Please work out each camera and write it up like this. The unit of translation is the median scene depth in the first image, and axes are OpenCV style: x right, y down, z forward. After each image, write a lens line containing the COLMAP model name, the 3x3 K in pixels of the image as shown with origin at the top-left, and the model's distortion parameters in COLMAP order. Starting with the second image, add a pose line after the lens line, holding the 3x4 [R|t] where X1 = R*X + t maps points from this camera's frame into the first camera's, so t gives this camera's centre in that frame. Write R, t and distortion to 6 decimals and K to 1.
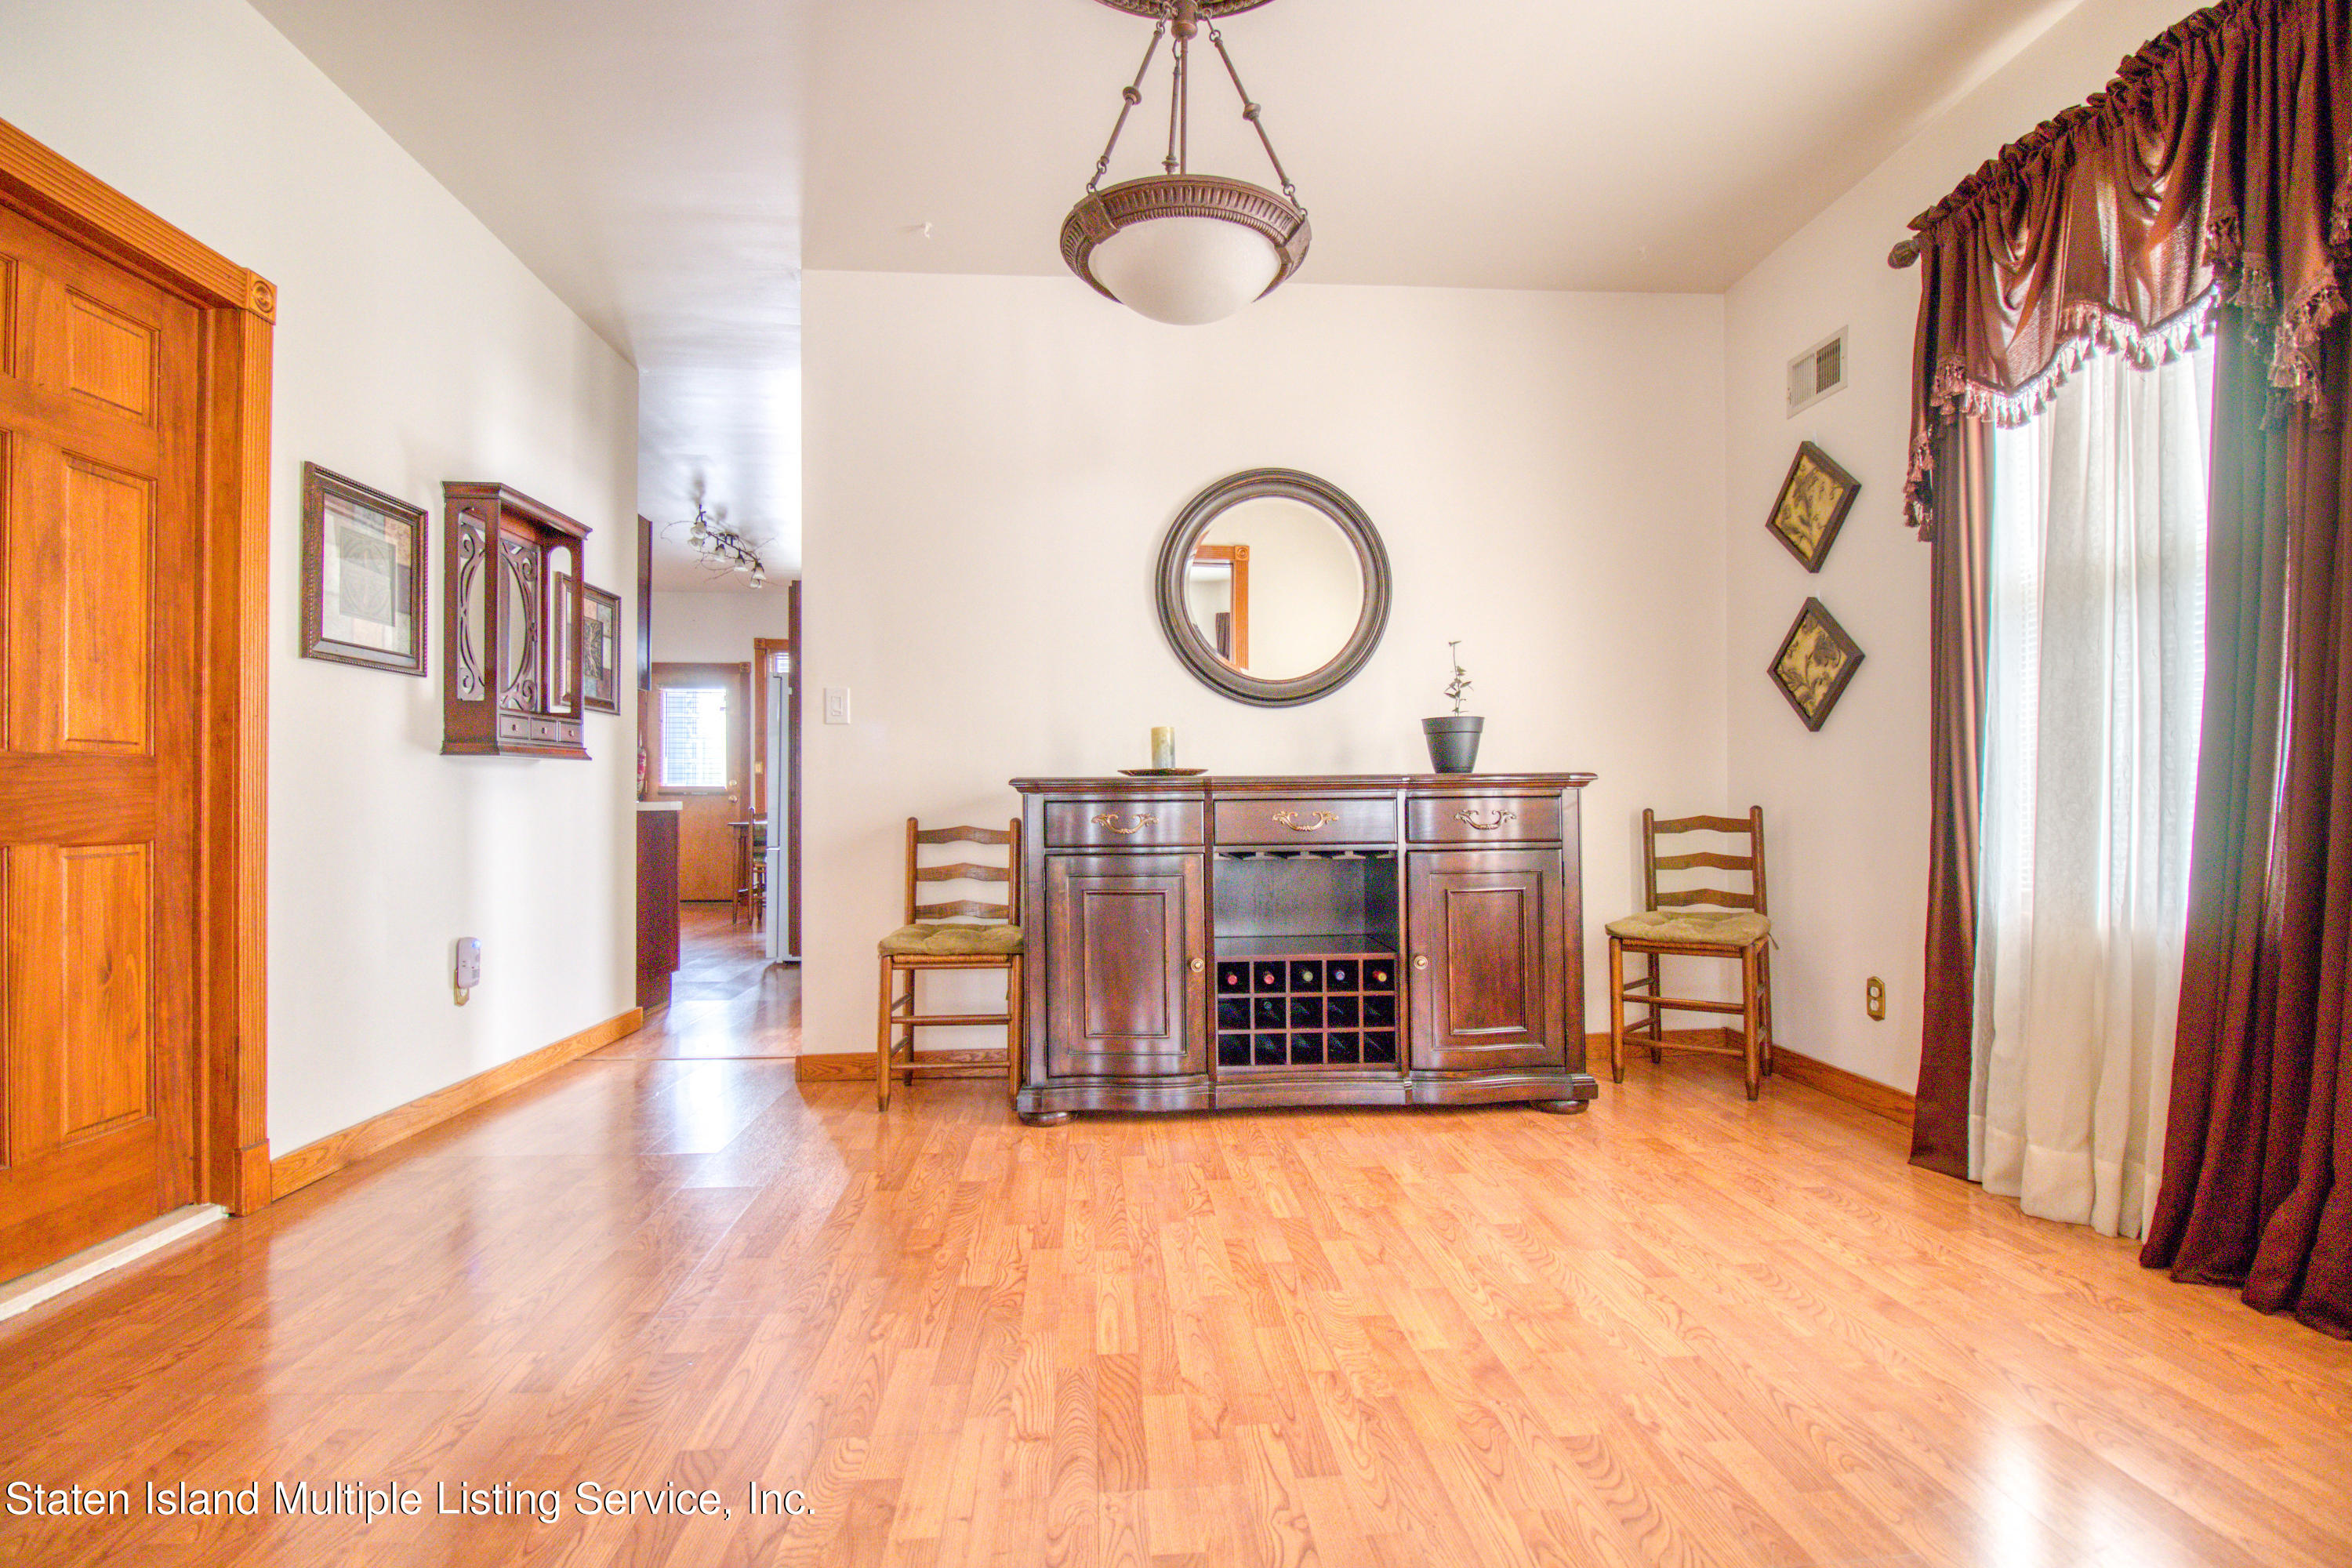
lens RADIAL K [[1119.8, 0, 1183.9], [0, 1119.8, 801.3], [0, 0, 1]] dist [0.002455, -0.011539]
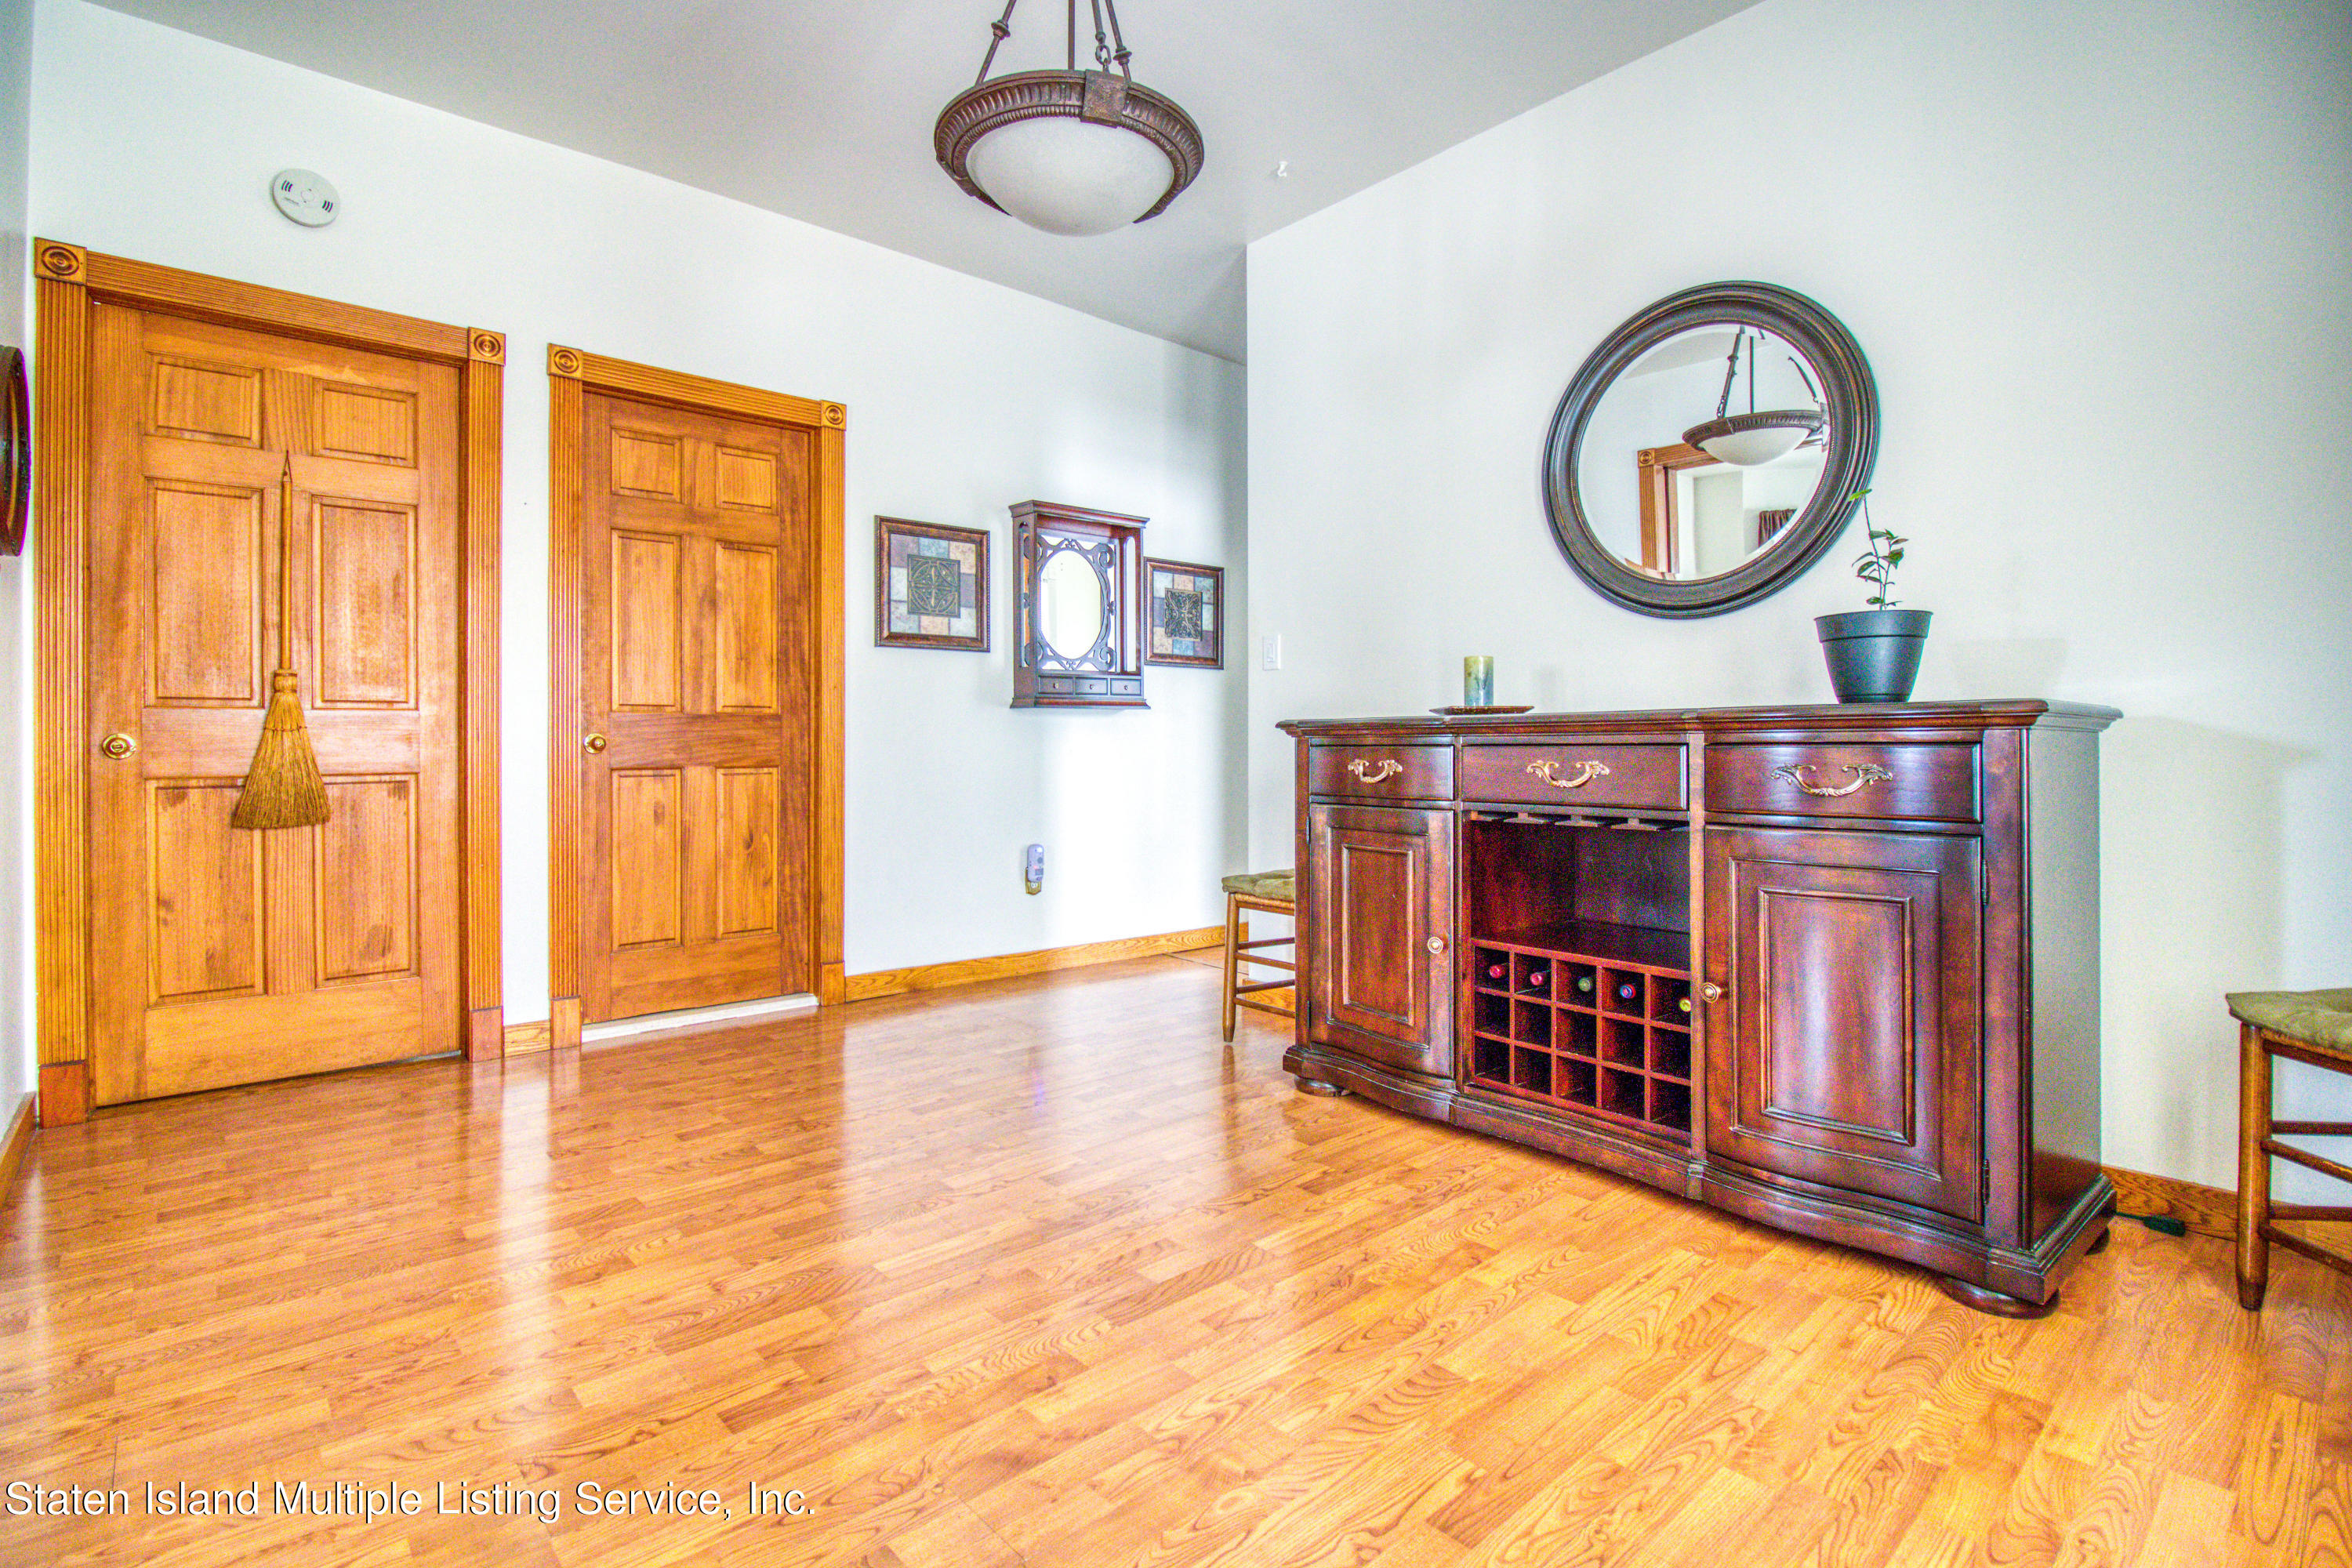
lens RADIAL K [[1119.8, 0, 1177.8], [0, 1119.8, 762.5], [0, 0, 1]] dist [0.002455, -0.011539]
pose [[0.594075, 0.017447, -0.804221, 0.557522], [-0.004126, 0.999818, 0.018643, -0.002460], [0.804399, -0.007757, 0.594038, 0.358850]]
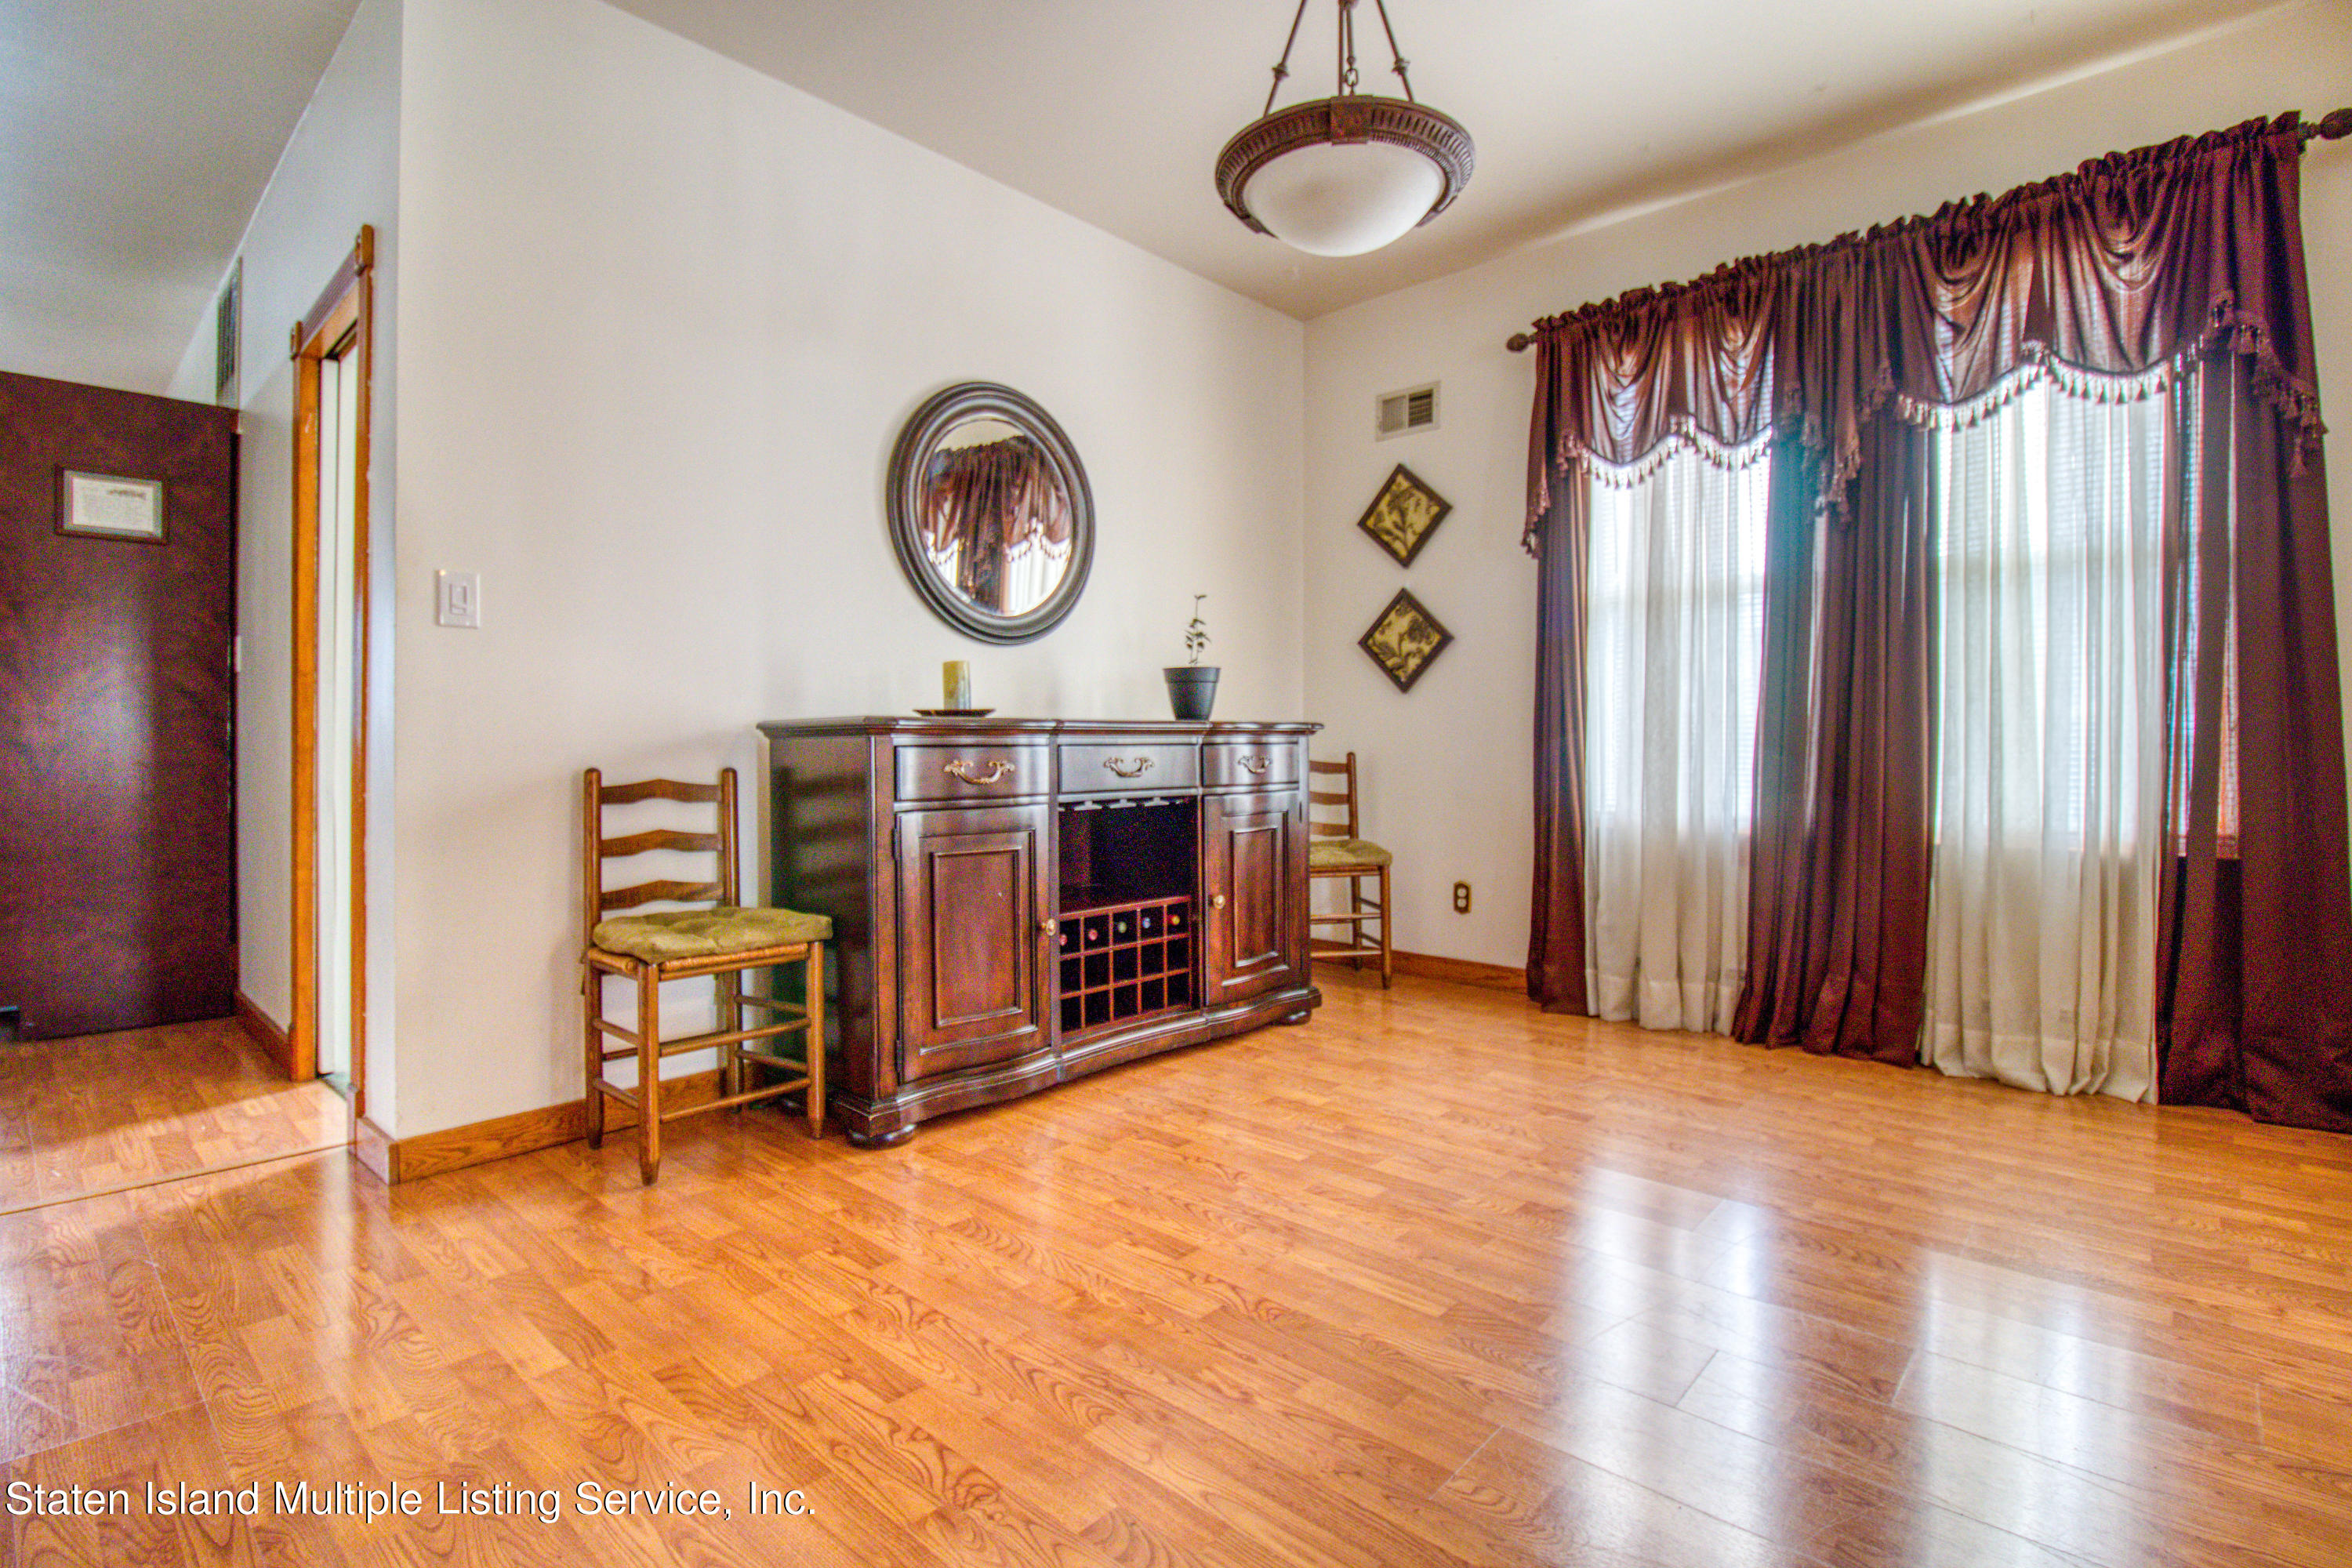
lens RADIAL K [[1119.8, 0, 1191.0], [0, 1119.8, 752.1], [0, 0, 1]] dist [0.002455, -0.011539]
pose [[0.724780, 0.000643, 0.688980, -0.527444], [-0.000027, 1.000000, -0.000905, 0.006022], [-0.688980, 0.000637, 0.724780, 0.265954]]
